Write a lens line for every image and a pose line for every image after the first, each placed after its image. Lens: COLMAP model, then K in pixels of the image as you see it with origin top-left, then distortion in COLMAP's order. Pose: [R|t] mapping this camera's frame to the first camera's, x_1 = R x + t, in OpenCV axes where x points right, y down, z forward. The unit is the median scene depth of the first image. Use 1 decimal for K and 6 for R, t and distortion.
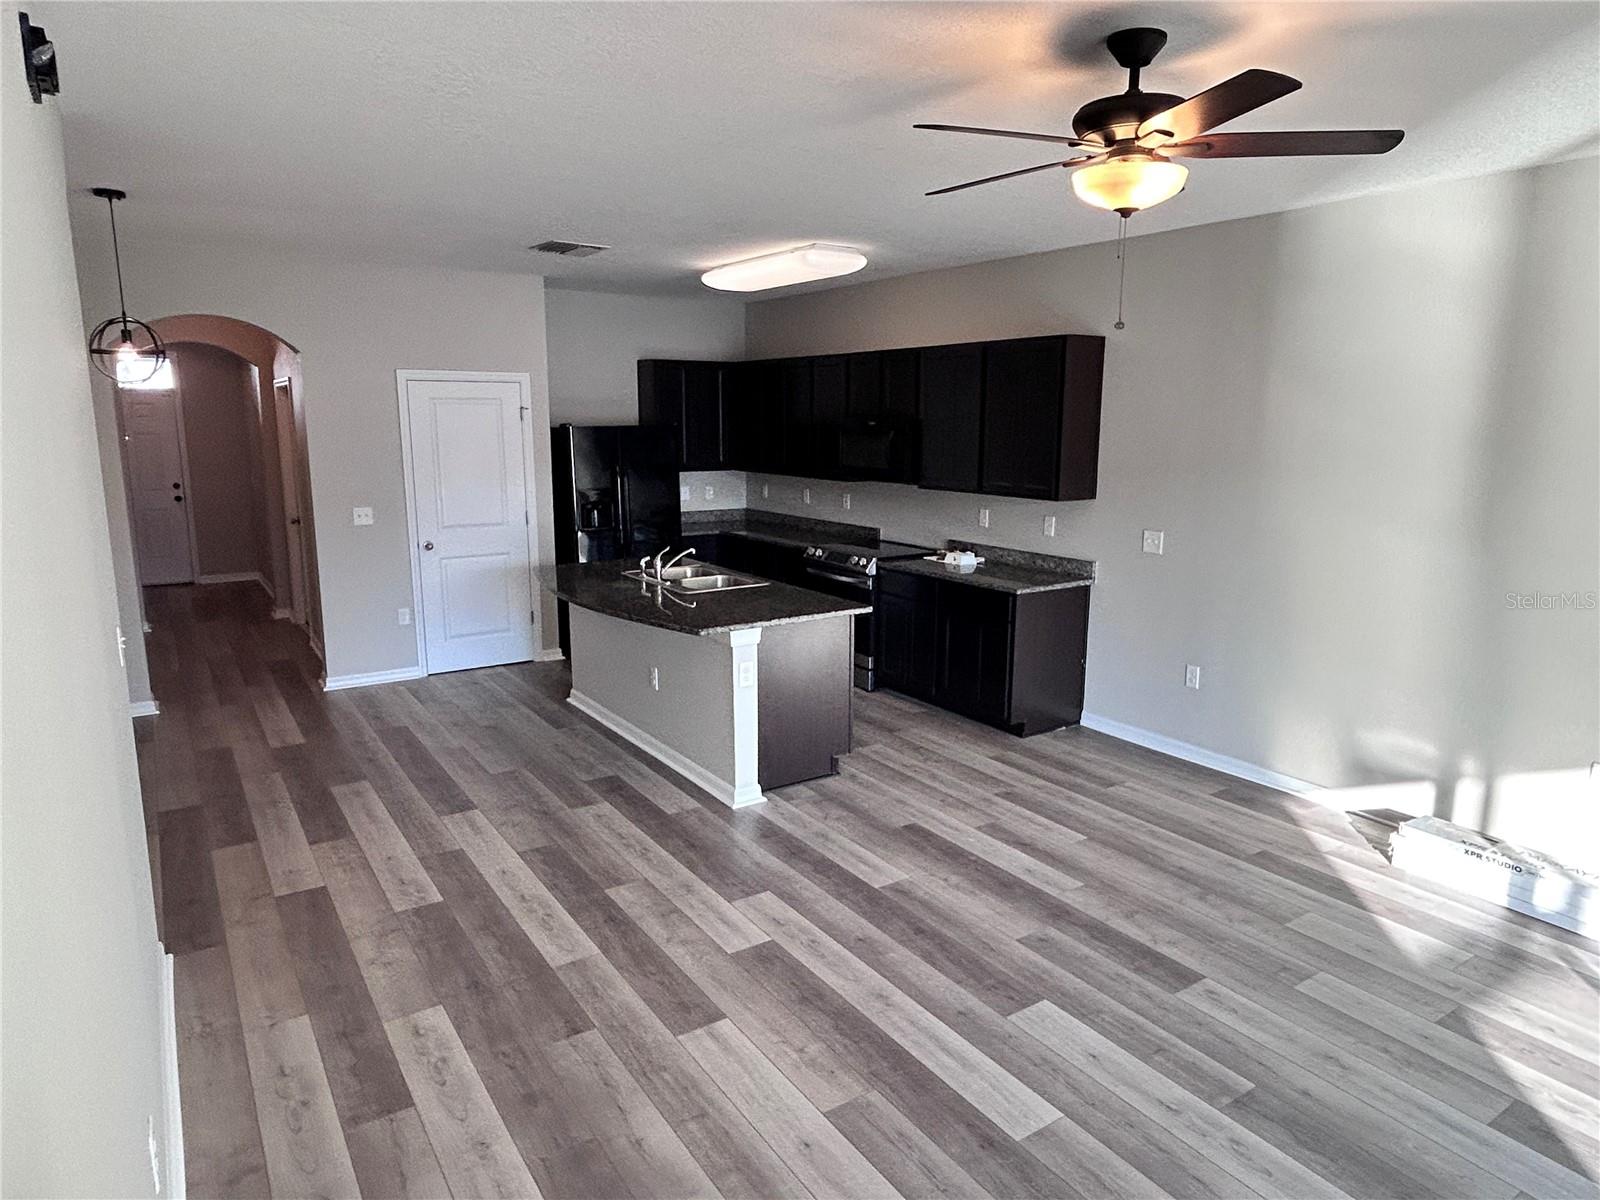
lens RADIAL K [[989.6, 0, 801.0], [0, 989.6, 591.0], [0, 0, 1]] dist [0.000817, -0.002948]
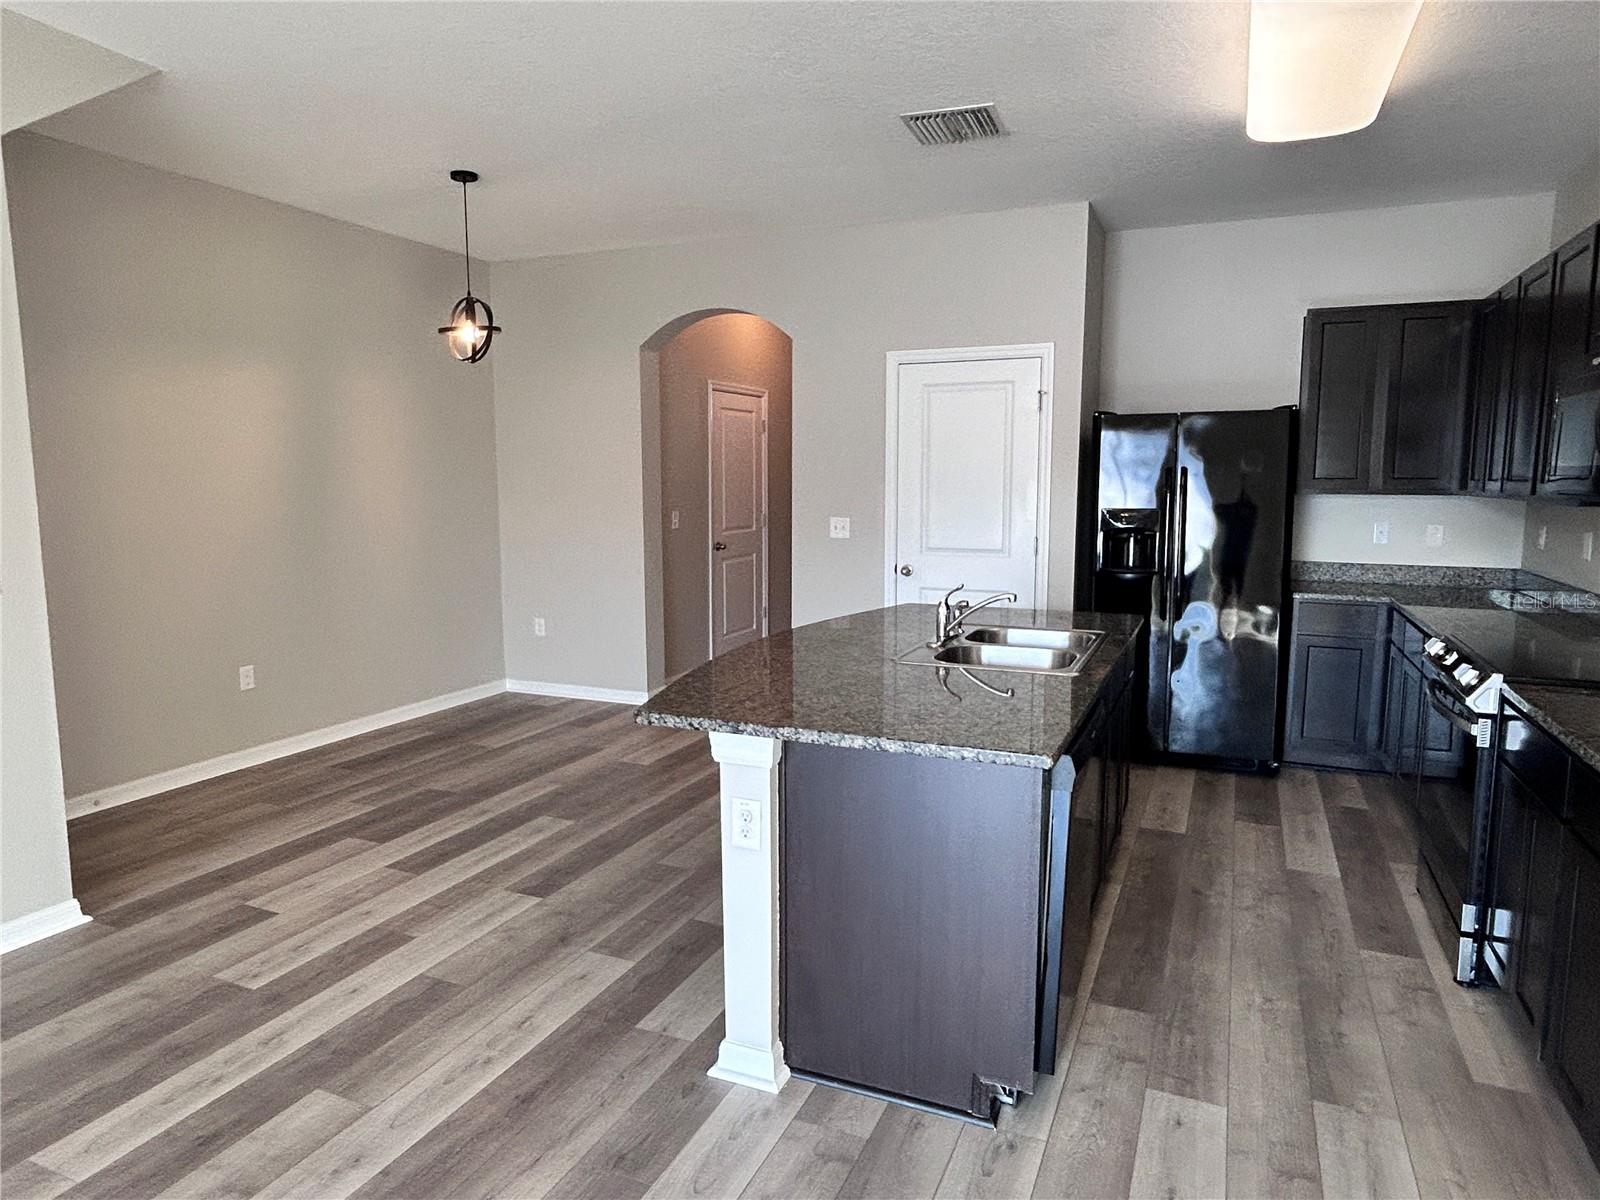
lens RADIAL K [[989.6, 0, 800.4], [0, 989.6, 599.0], [0, 0, 1]] dist [0.000817, -0.002948]
pose [[0.540165, 0.100454, -0.835542, 0.340225], [-0.147144, 0.988830, 0.023757, -0.040776], [0.828596, 0.110112, 0.548912, 0.685523]]
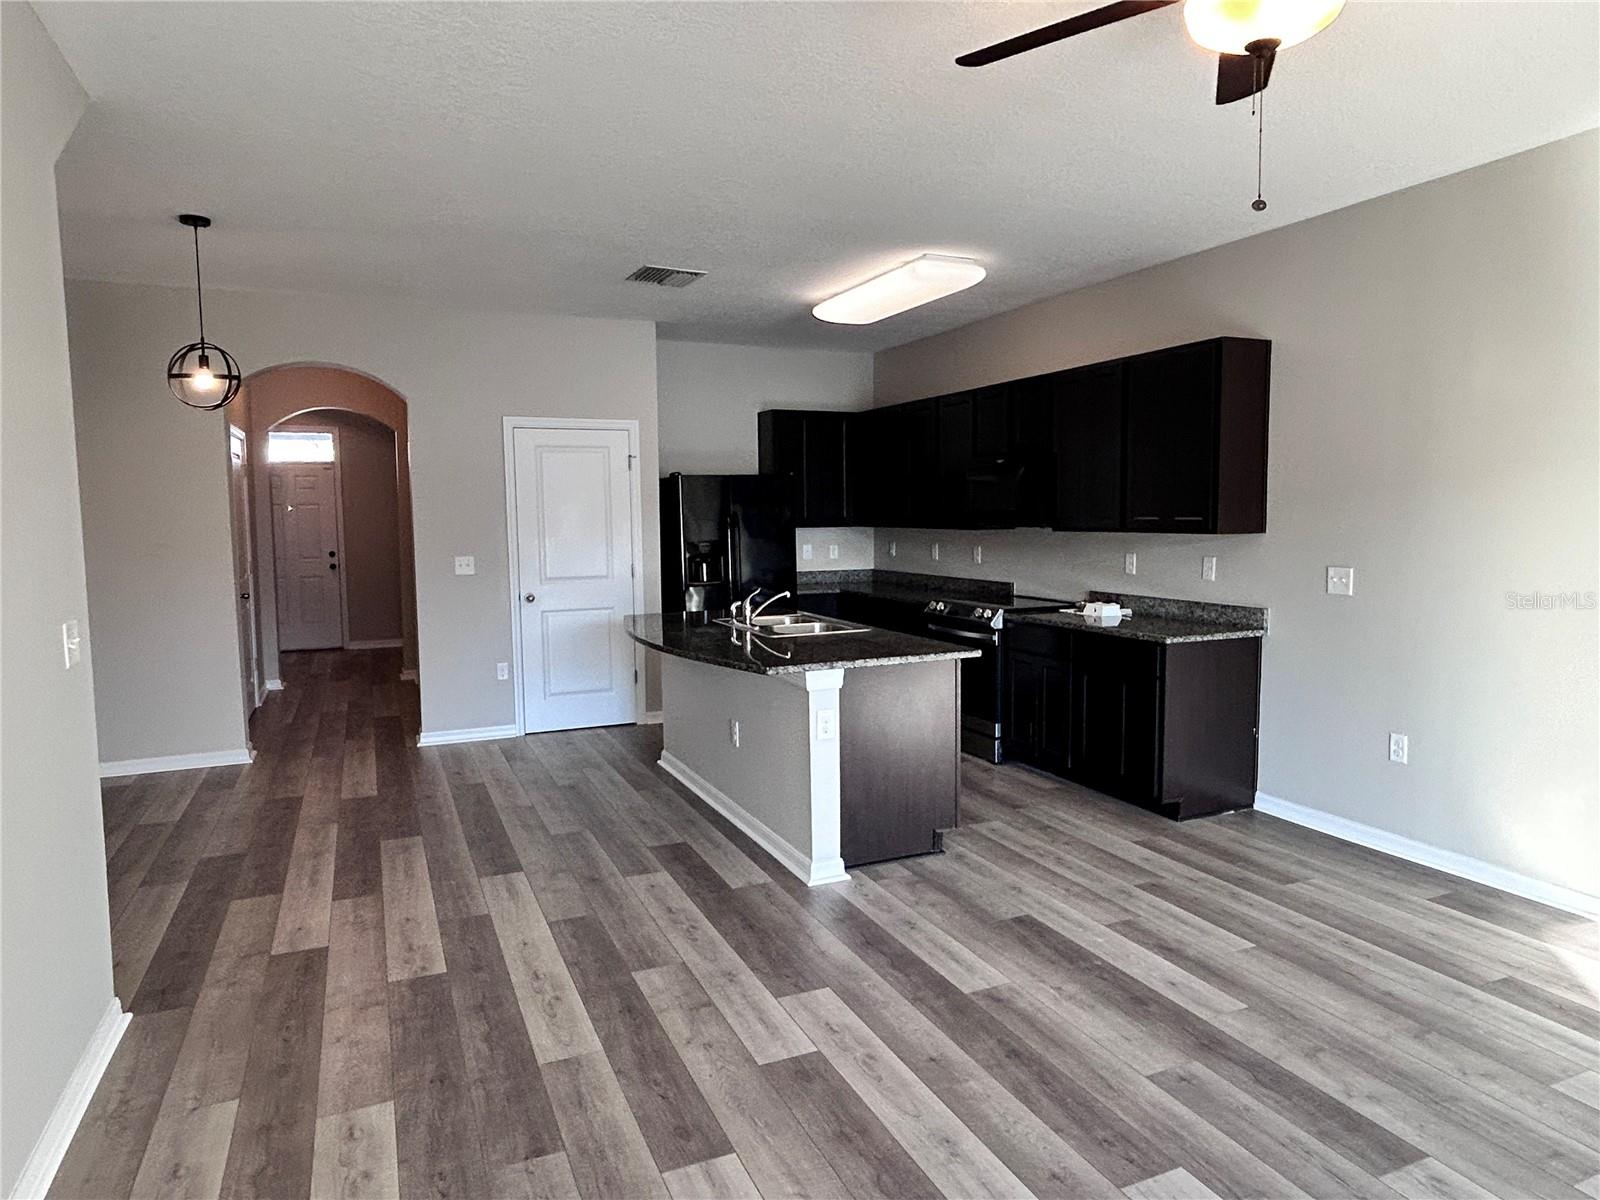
lens RADIAL K [[989.6, 0, 801.3], [0, 989.6, 592.5], [0, 0, 1]] dist [0.000817, -0.002948]
pose [[0.985545, 0.000628, -0.169412, 0.063207], [-0.016688, 0.995490, -0.093390, 0.047503], [0.168589, 0.094867, 0.981111, 0.142049]]
